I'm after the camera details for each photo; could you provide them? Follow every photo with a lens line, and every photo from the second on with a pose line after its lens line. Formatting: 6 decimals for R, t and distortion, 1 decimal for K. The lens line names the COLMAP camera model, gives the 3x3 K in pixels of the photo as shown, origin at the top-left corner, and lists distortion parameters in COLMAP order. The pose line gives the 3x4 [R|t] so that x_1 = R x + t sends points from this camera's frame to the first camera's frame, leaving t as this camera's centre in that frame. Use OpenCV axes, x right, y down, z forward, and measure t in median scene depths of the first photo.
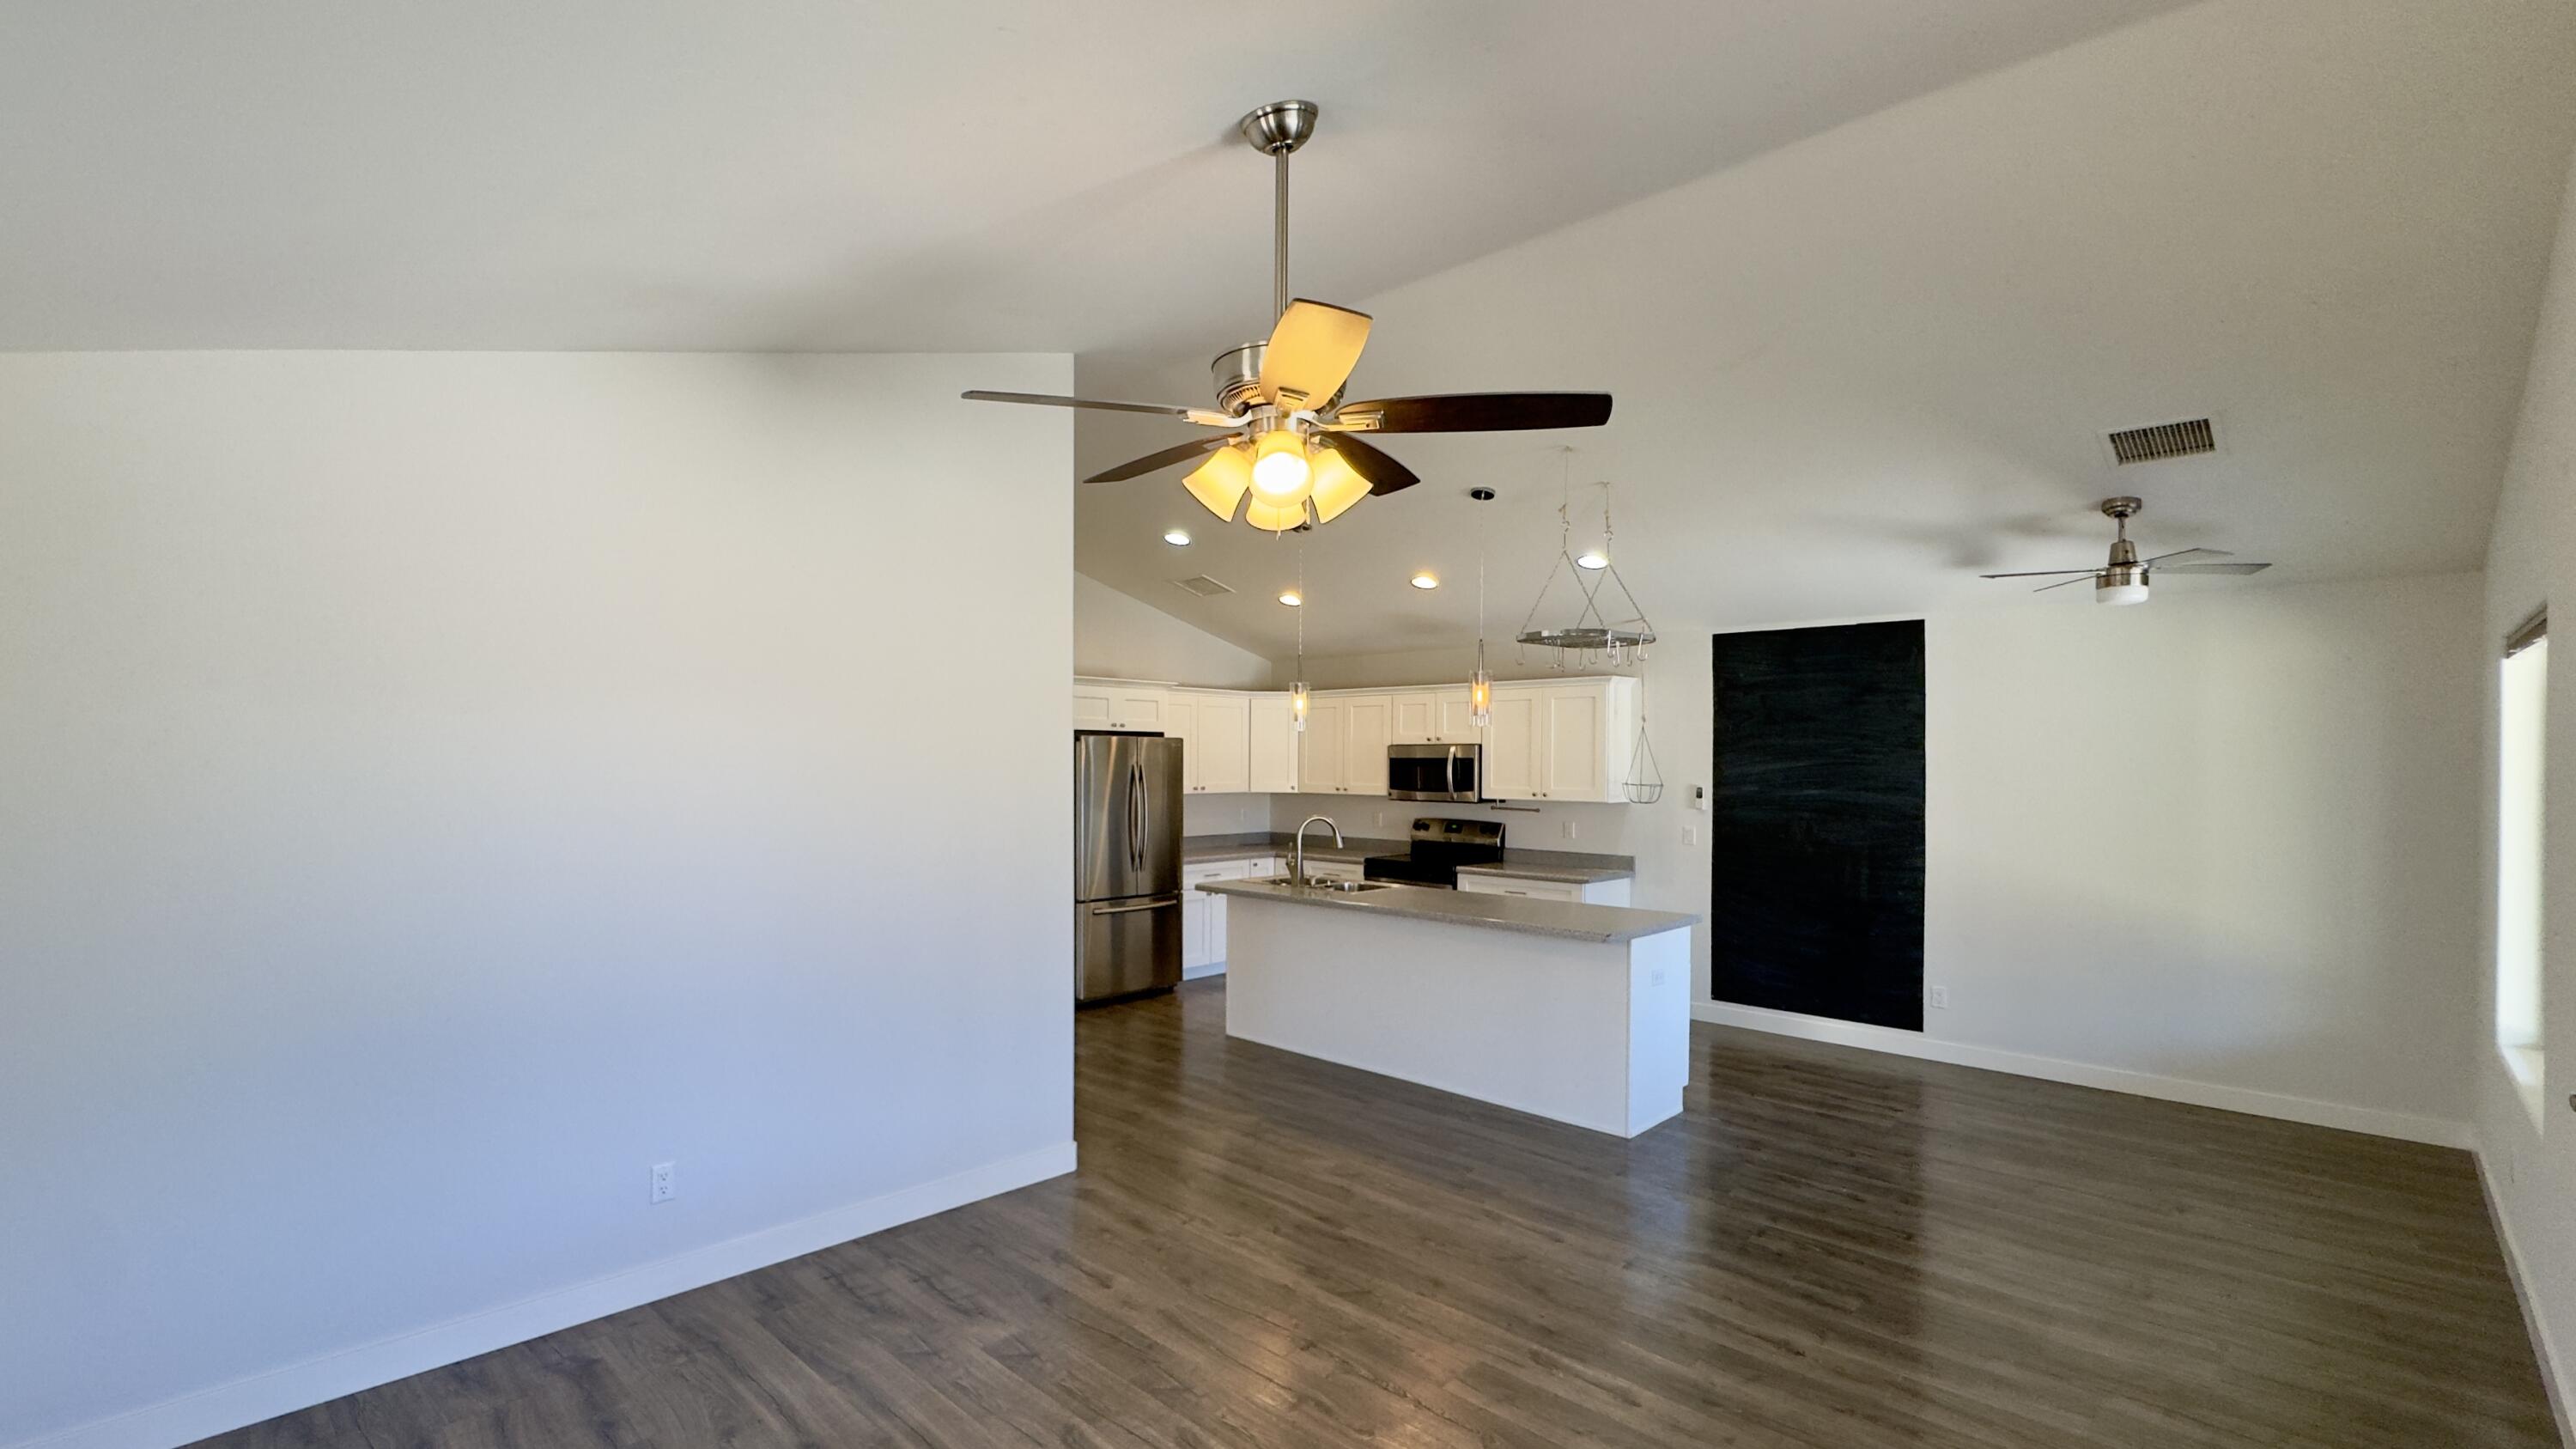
lens RADIAL K [[1112.0, 0, 1201.0], [0, 1112.0, 767.8], [0, 0, 1]] dist [-0.001386, -0.000270]
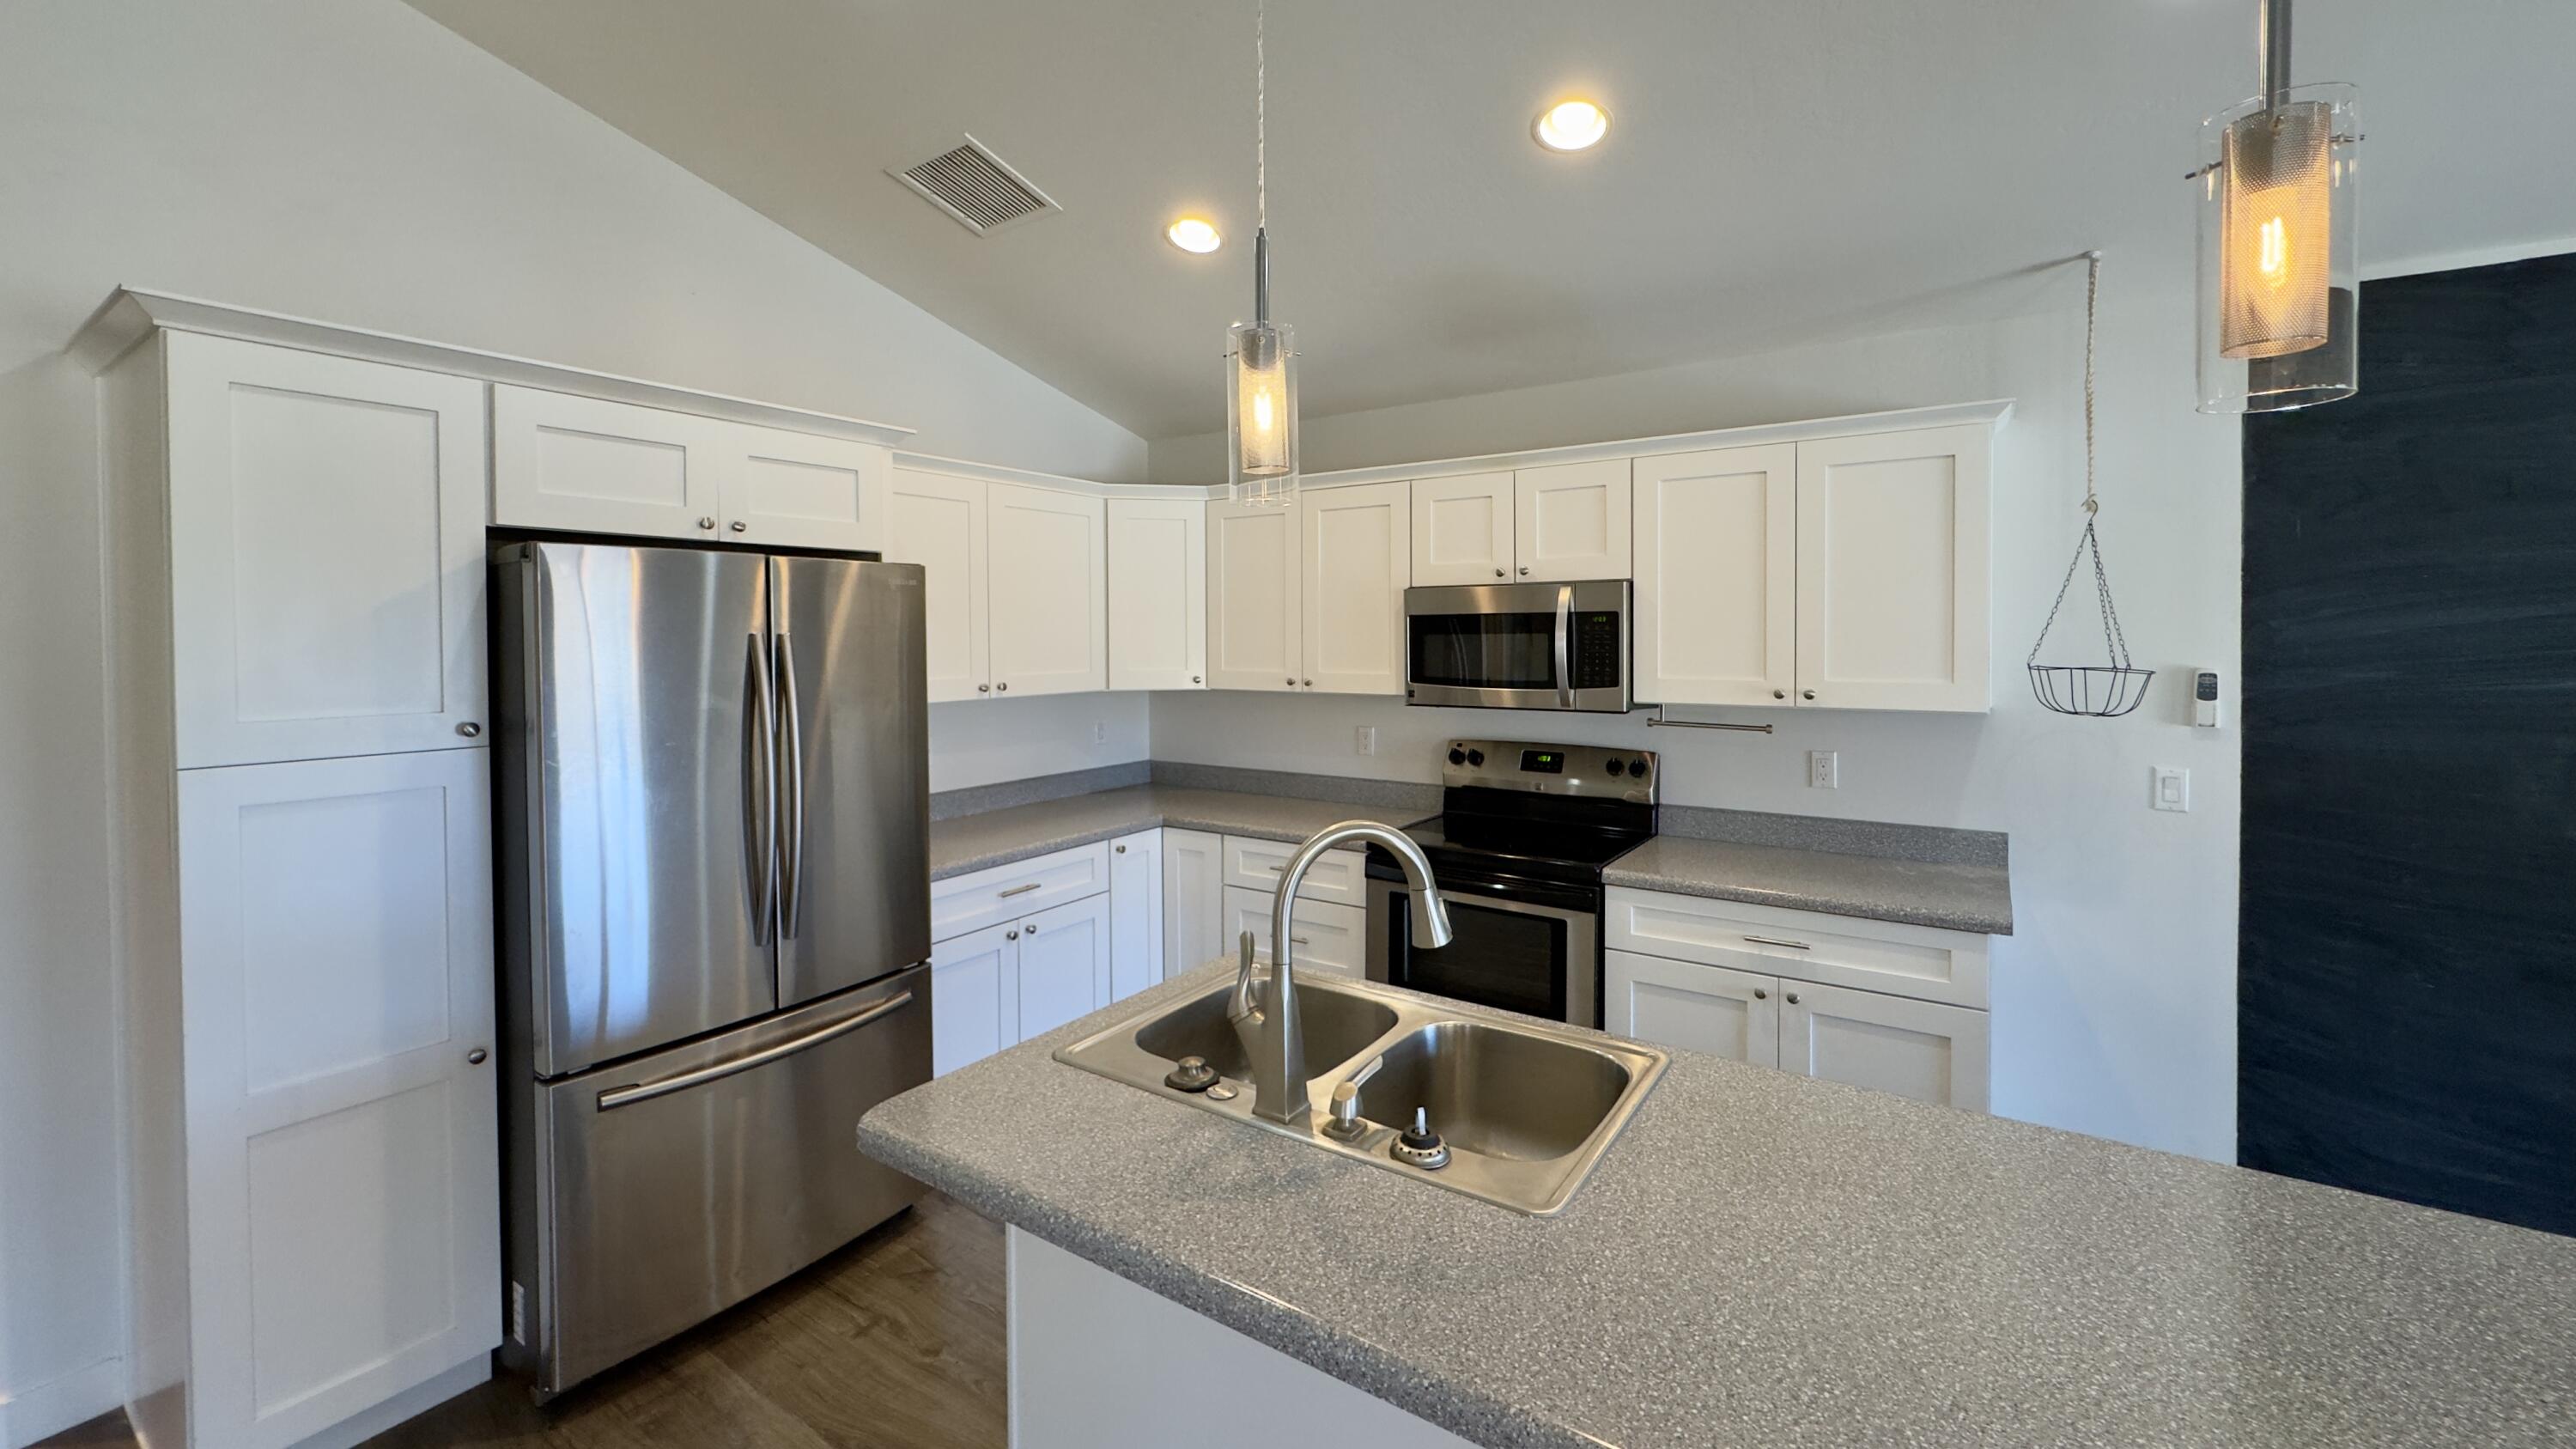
lens RADIAL K [[1020.2, 0, 1290.9], [0, 1020.2, 651.4], [0, 0, 1]] dist [-0.002347, -0.000382]
pose [[0.979086, -0.014625, 0.202921, 0.041657], [0.012781, 0.999864, 0.010394, 0.001339], [-0.203045, -0.007583, 0.979140, 0.717026]]
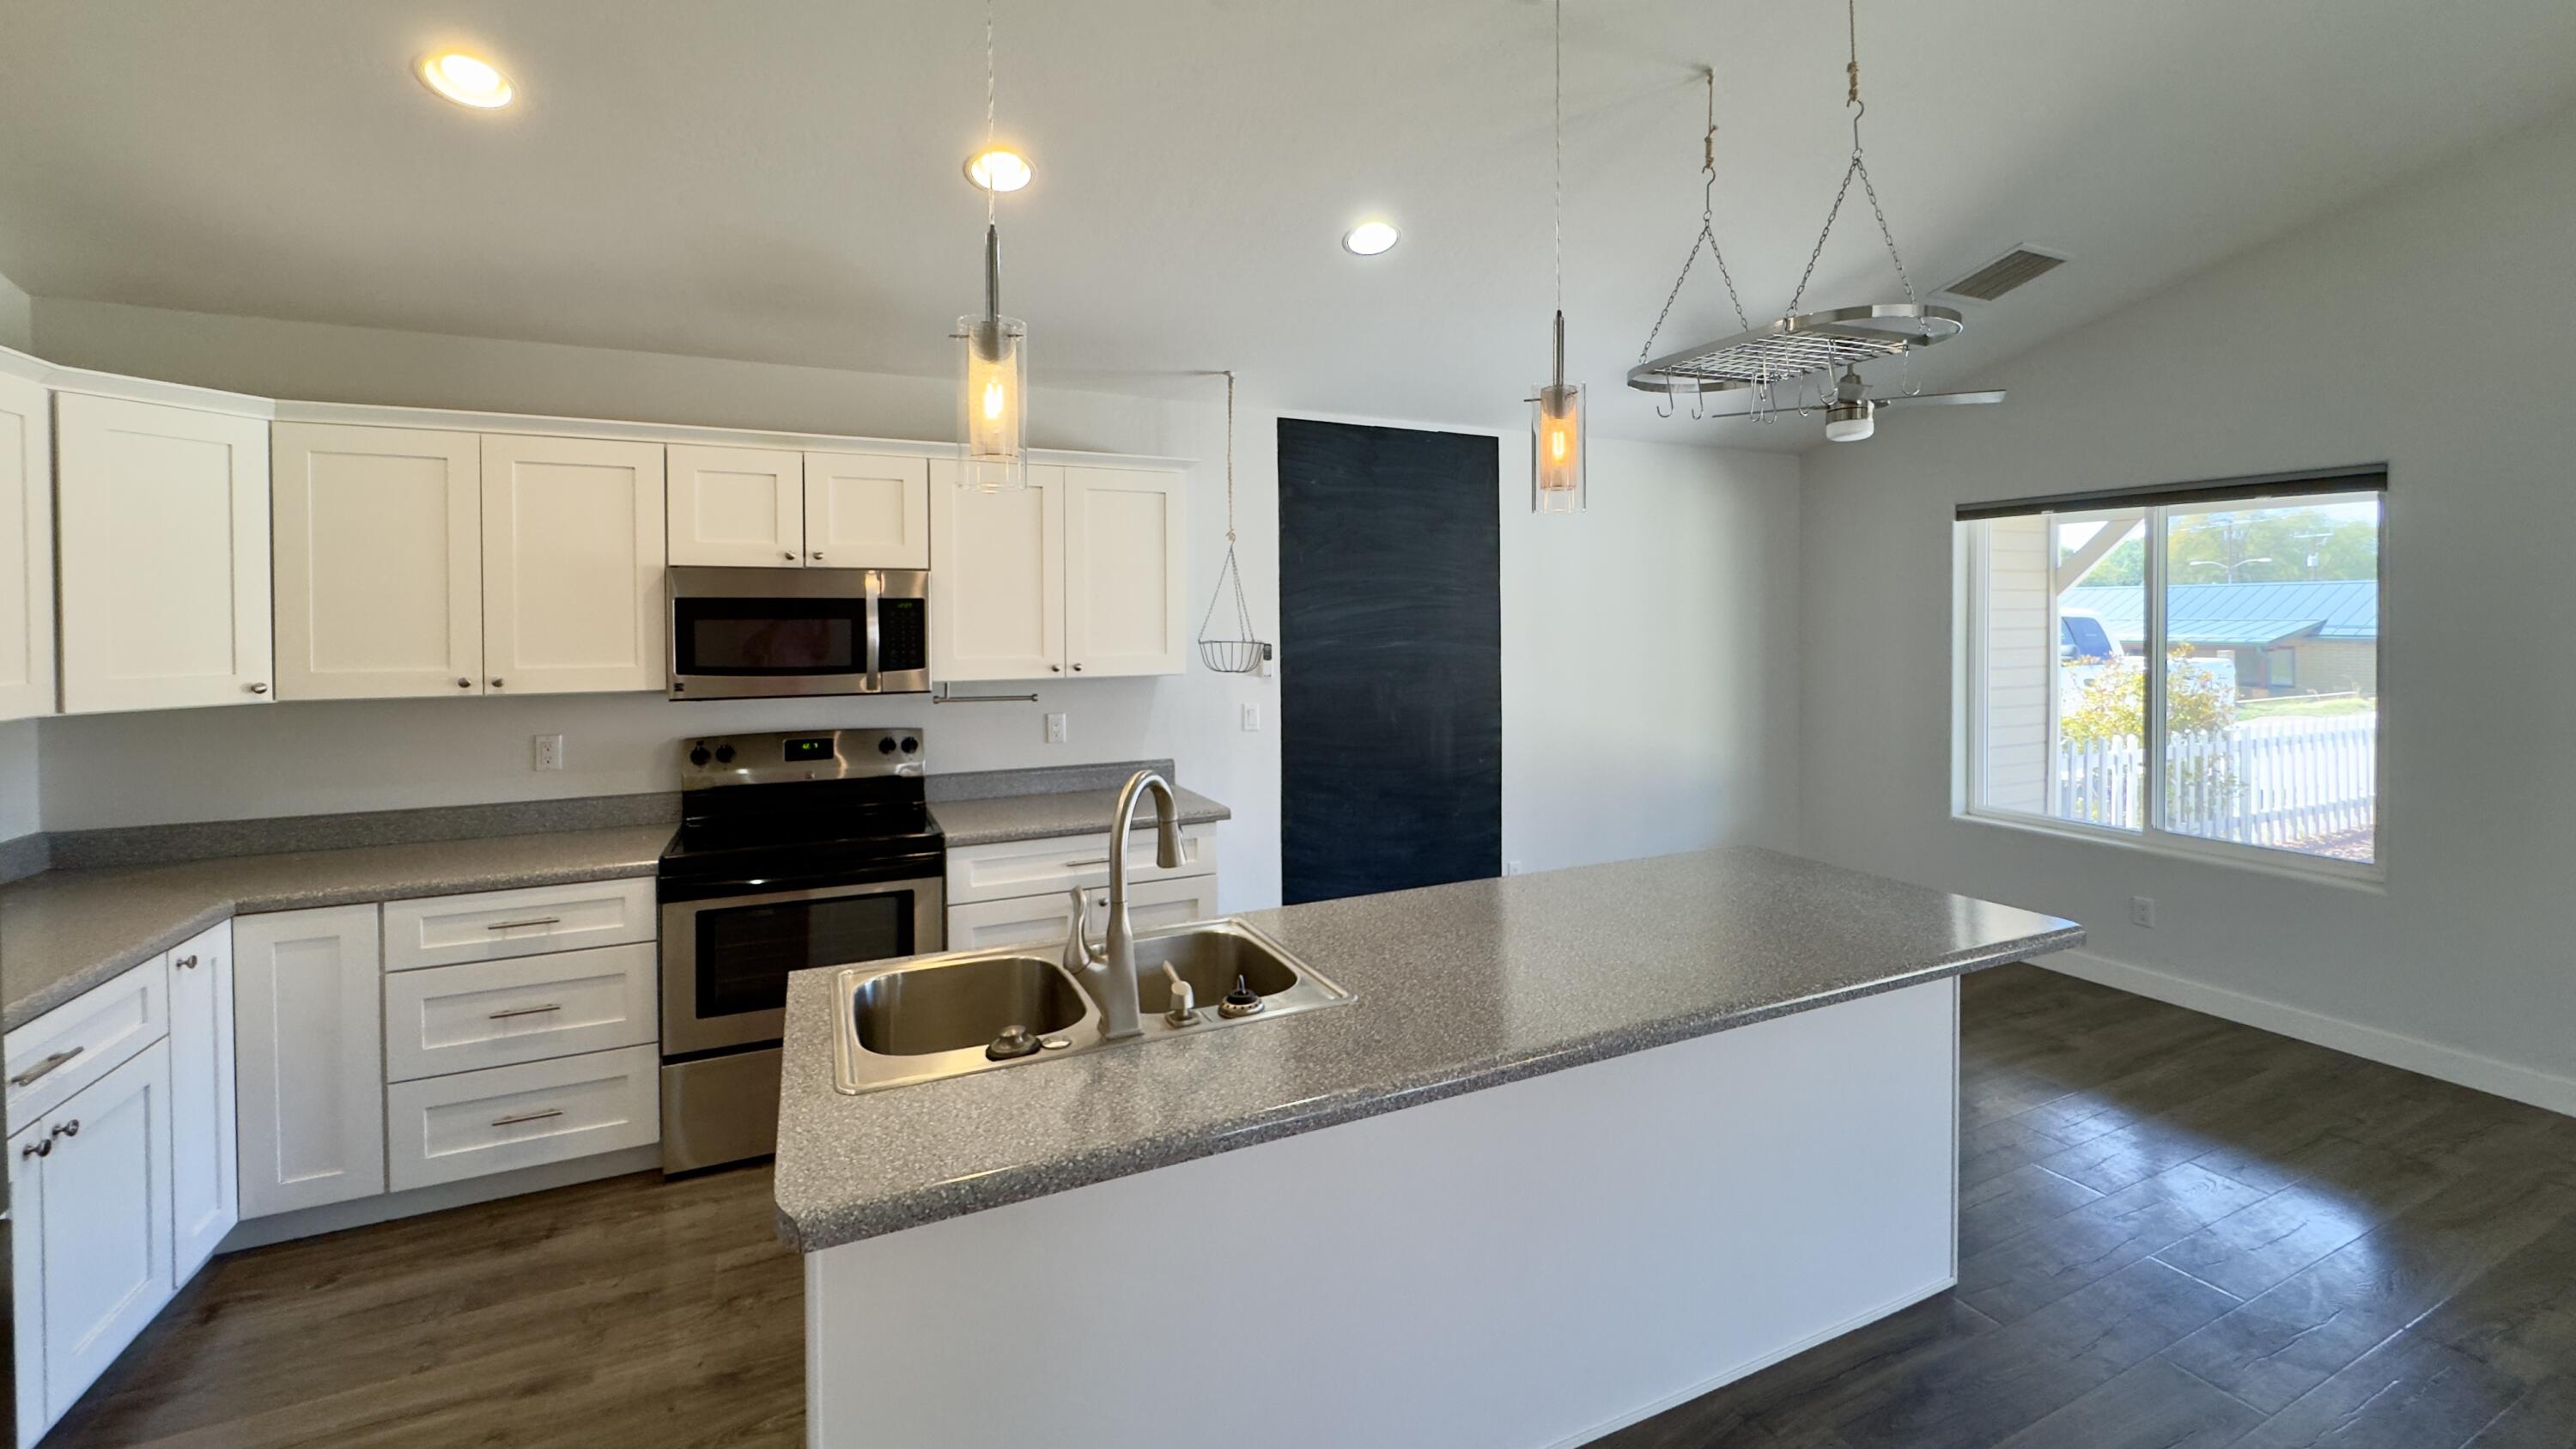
lens RADIAL K [[1038.7, 0, 1287.1], [0, 1038.7, 632.1], [0, 0, 1]] dist [0.000268, -0.000009]
pose [[0.323787, -0.021664, 0.945882, -0.142143], [0.013159, 0.999744, 0.018394, -0.000628], [-0.946038, 0.006491, 0.323990, 0.804786]]
